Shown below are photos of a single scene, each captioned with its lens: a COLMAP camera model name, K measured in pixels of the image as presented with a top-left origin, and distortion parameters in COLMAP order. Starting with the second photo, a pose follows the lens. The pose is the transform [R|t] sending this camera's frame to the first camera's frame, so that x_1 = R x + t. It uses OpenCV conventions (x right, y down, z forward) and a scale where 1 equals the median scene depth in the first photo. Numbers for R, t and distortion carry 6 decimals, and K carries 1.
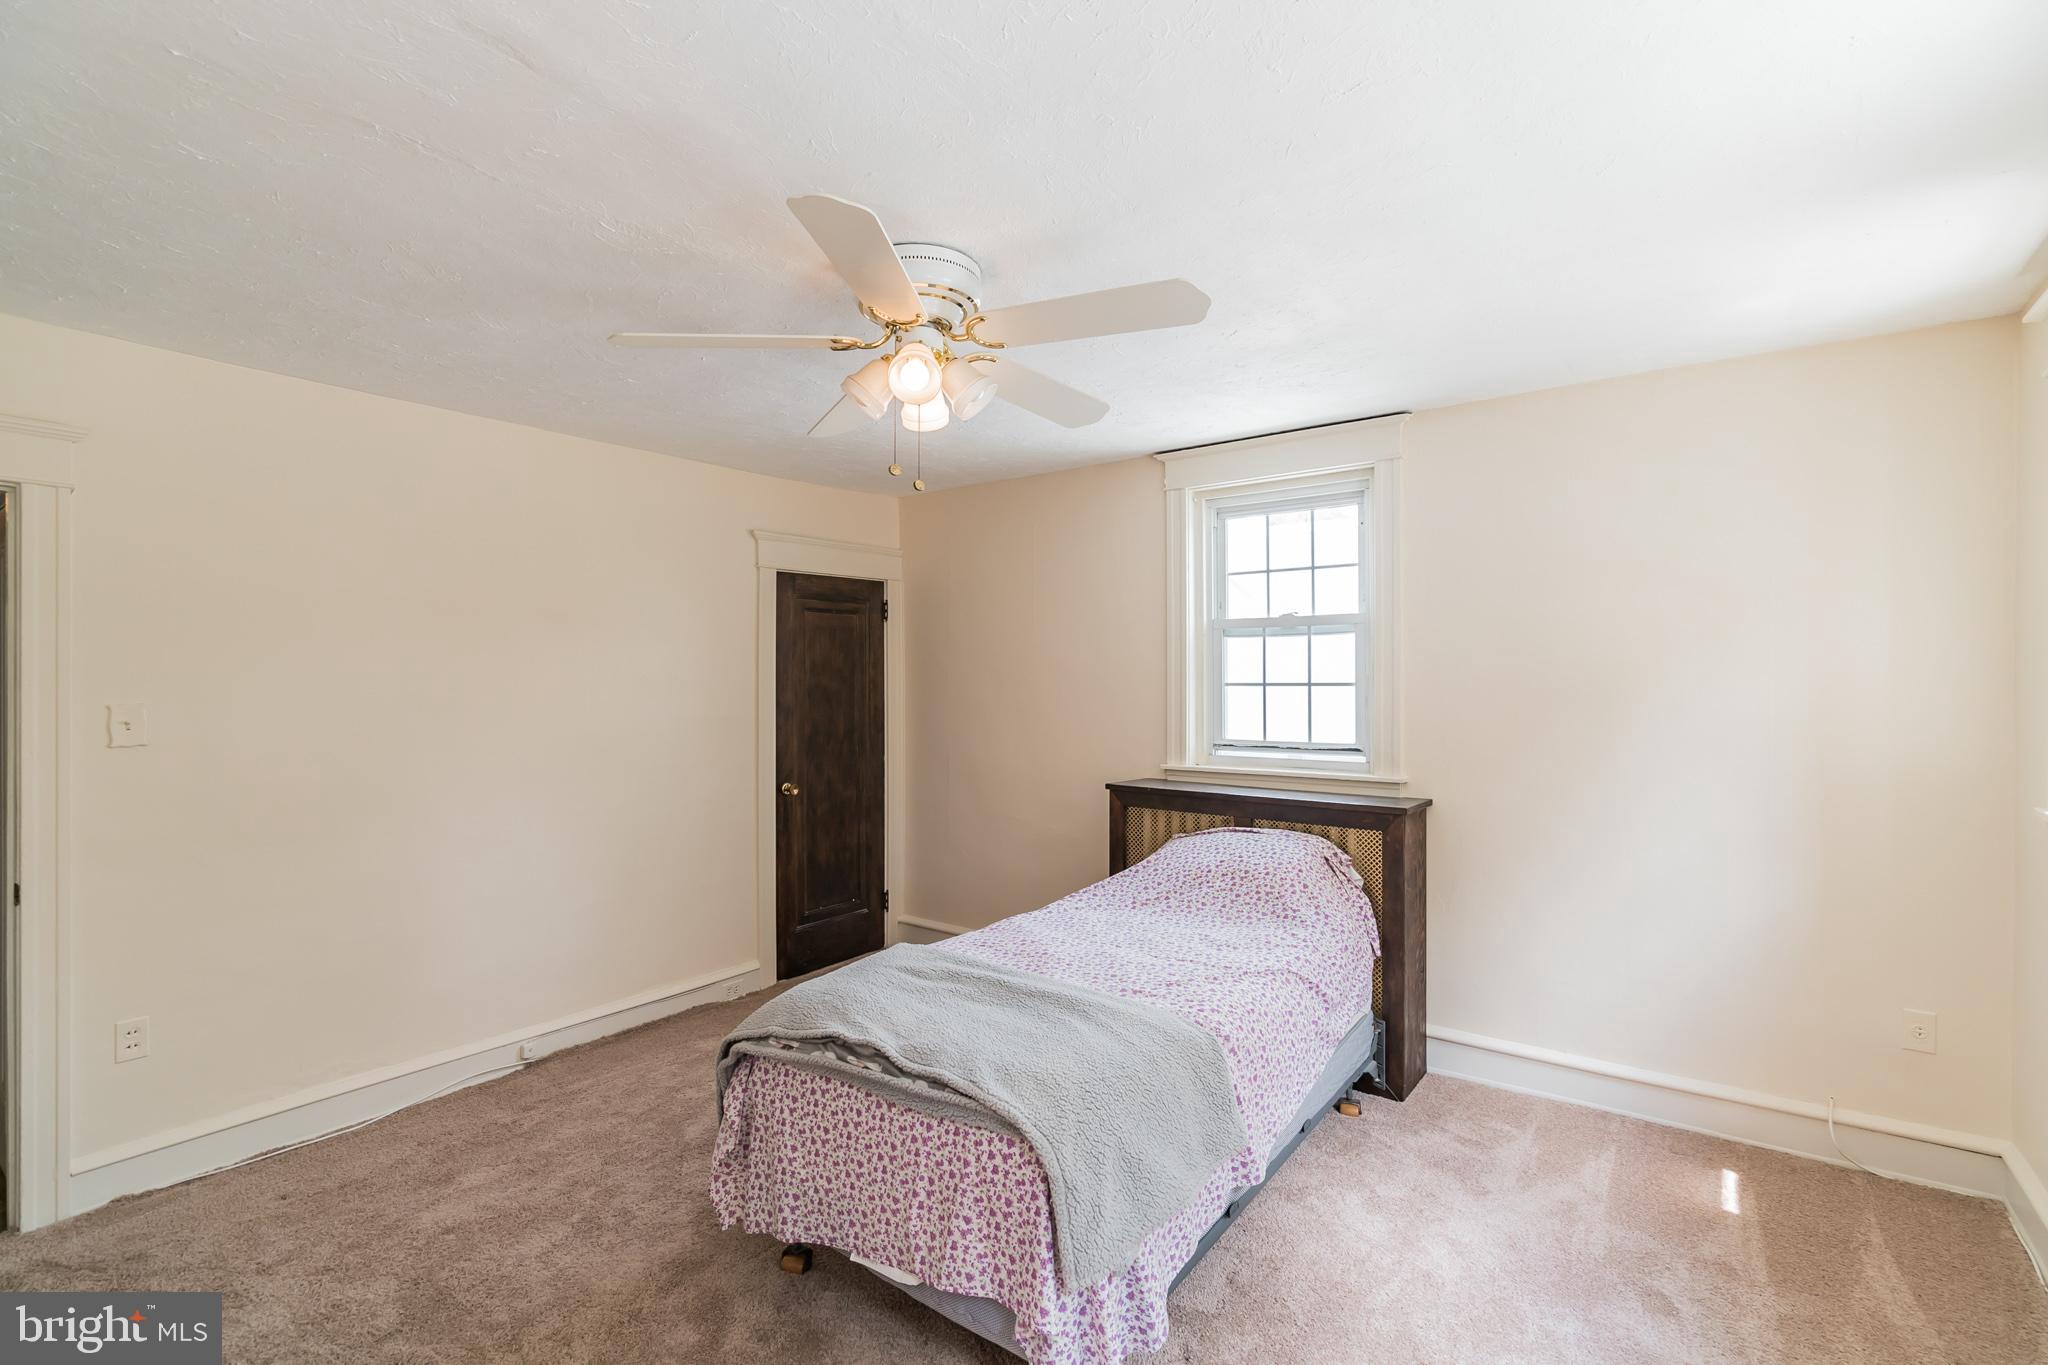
lens RADIAL K [[930.4, 0, 1015.8], [0, 930.4, 682.6], [0, 0, 1]] dist [-0.004498, 0.000545]
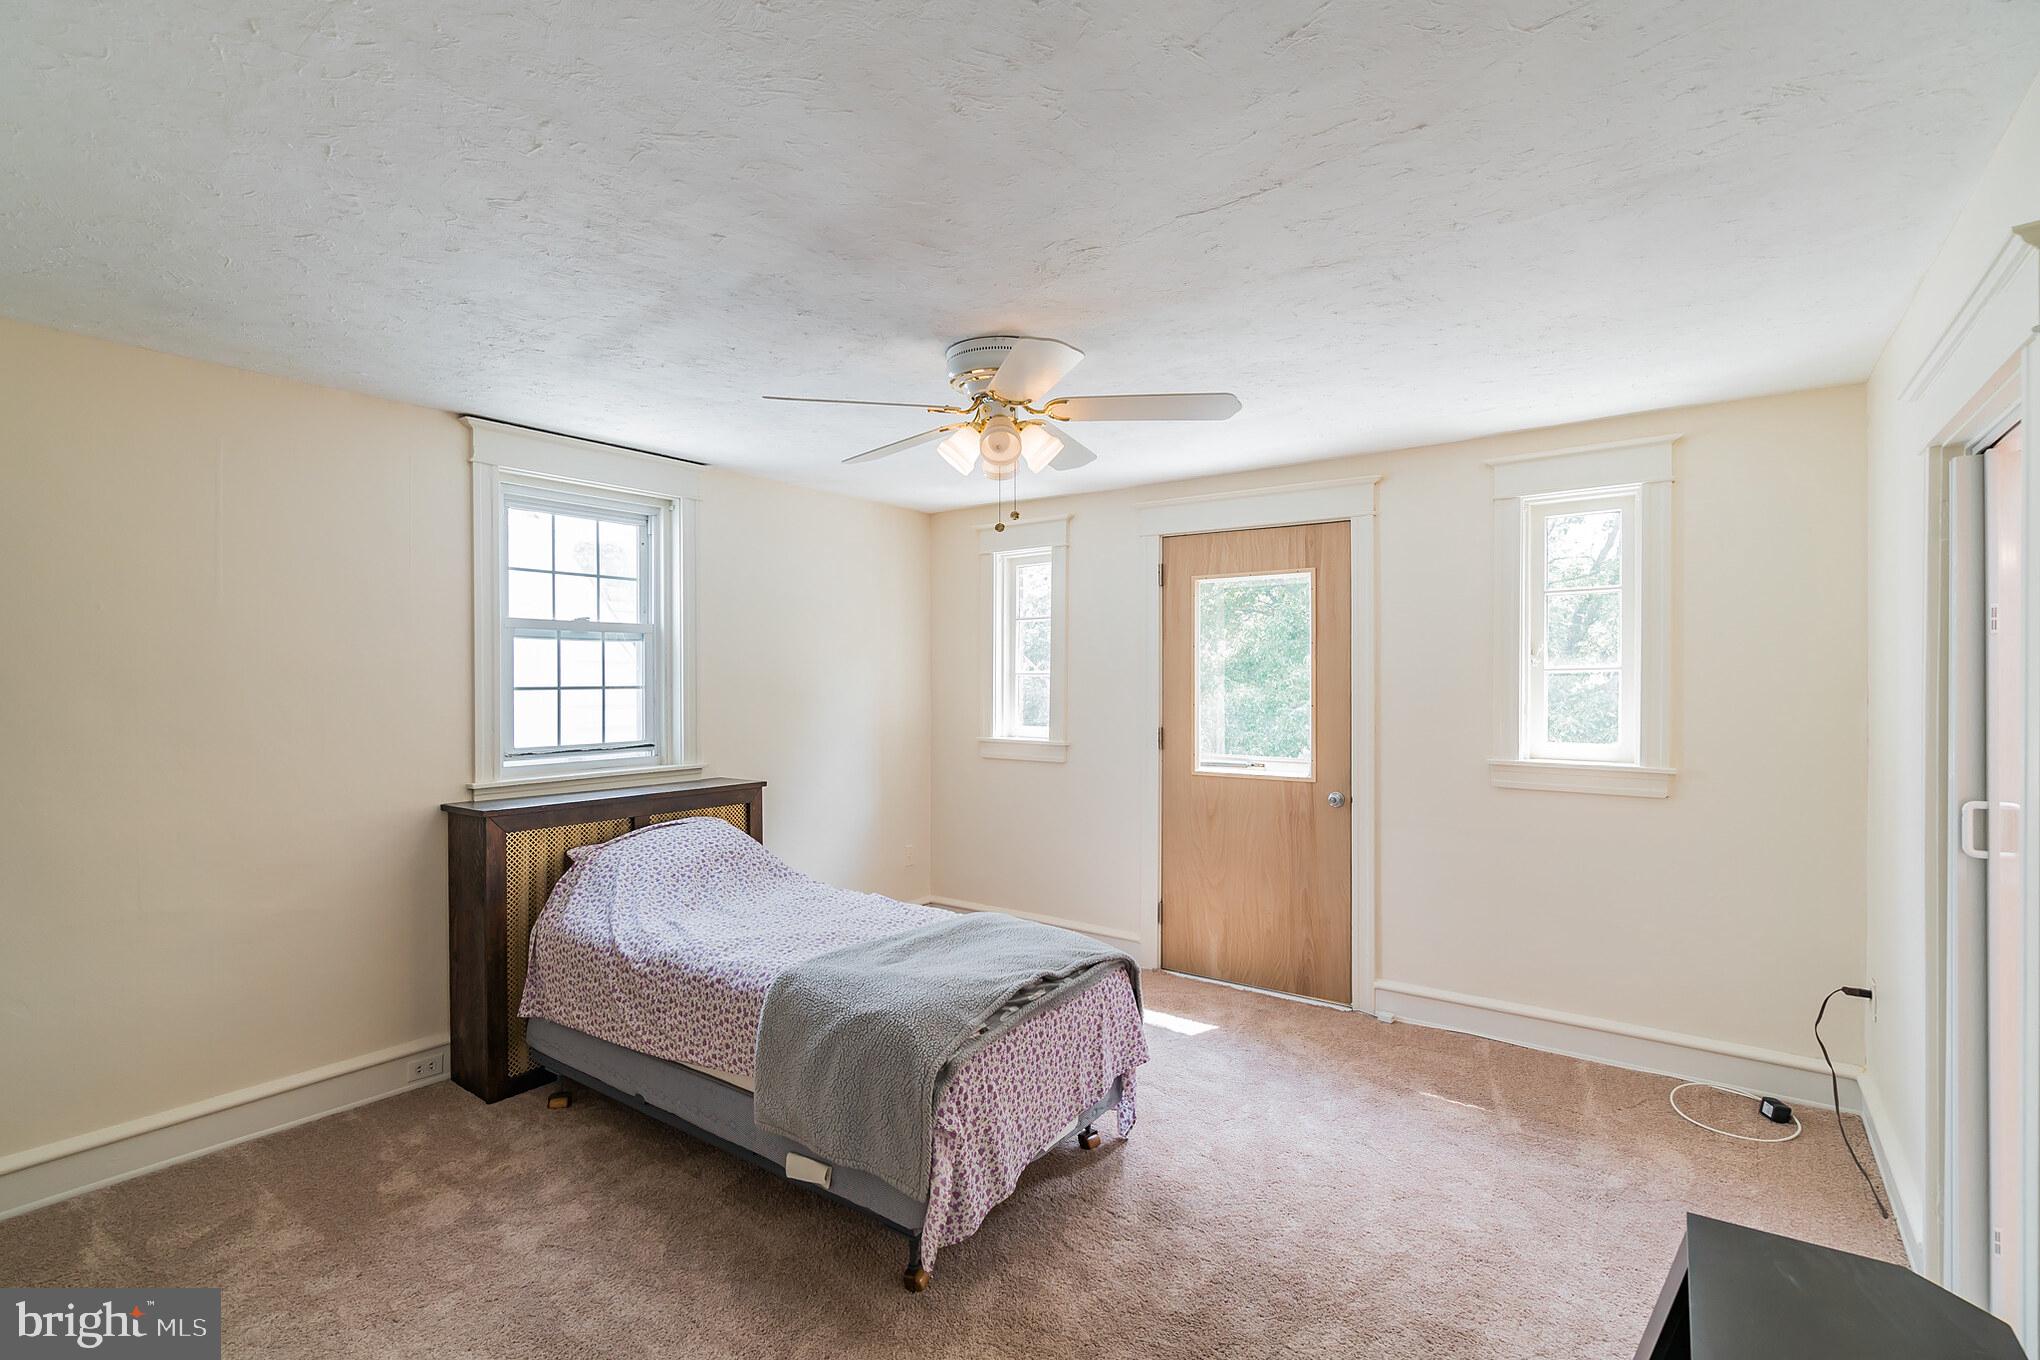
lens RADIAL K [[931.9, 0, 1012.8], [0, 931.9, 682.1], [0, 0, 1]] dist [-0.006354, 0.005301]
pose [[-0.013507, 0.001474, 0.999908, -0.753034], [0.000075, 0.999999, -0.001473, -0.003061], [-0.999909, 0.000056, -0.013507, 0.561544]]
